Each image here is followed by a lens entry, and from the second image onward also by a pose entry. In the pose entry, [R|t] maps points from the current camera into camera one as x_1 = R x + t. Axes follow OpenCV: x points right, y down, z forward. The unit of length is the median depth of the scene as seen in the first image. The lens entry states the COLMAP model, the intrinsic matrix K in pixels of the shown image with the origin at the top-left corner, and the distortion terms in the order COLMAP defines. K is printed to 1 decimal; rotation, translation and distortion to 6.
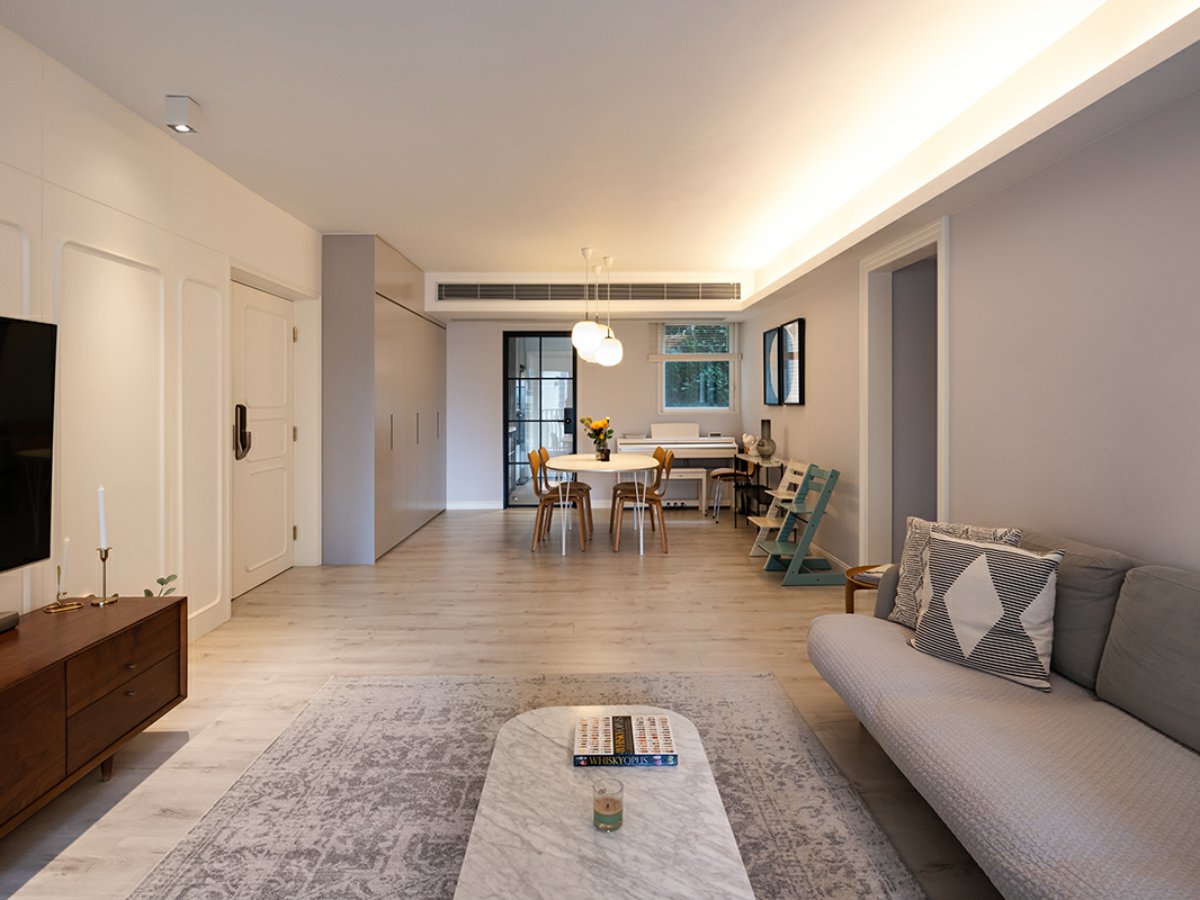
lens RADIAL K [[664.2, 0, 595.1], [0, 664.2, 437.0], [0, 0, 1]] dist [0.013919, -0.000191]
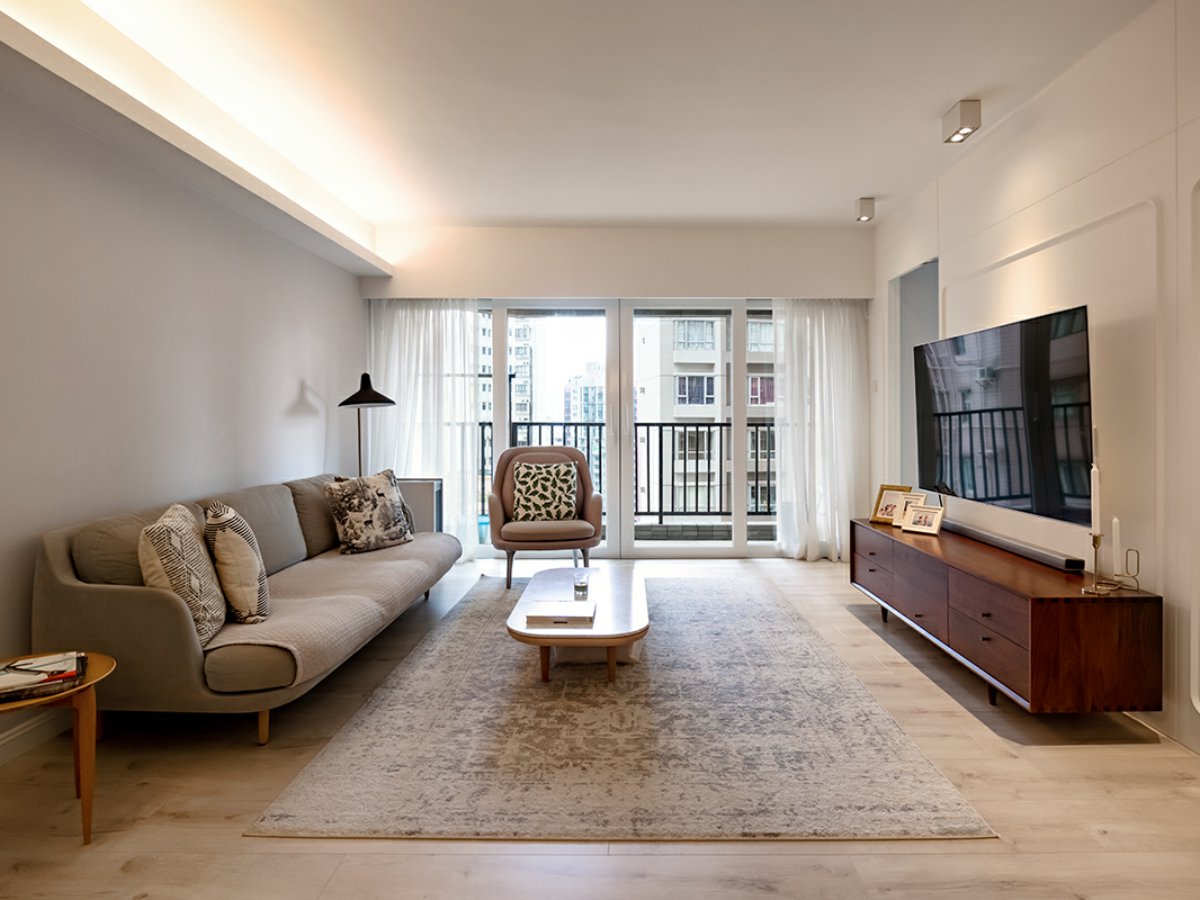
lens RADIAL K [[664.2, 0, 595.1], [0, 664.2, 437.0], [0, 0, 1]] dist [0.013919, -0.000191]
pose [[-0.997979, 0.002383, 0.063495, -0.105138], [0.007329, 0.996945, 0.077768, -0.046615], [-0.063115, 0.078076, -0.994948, 2.052461]]
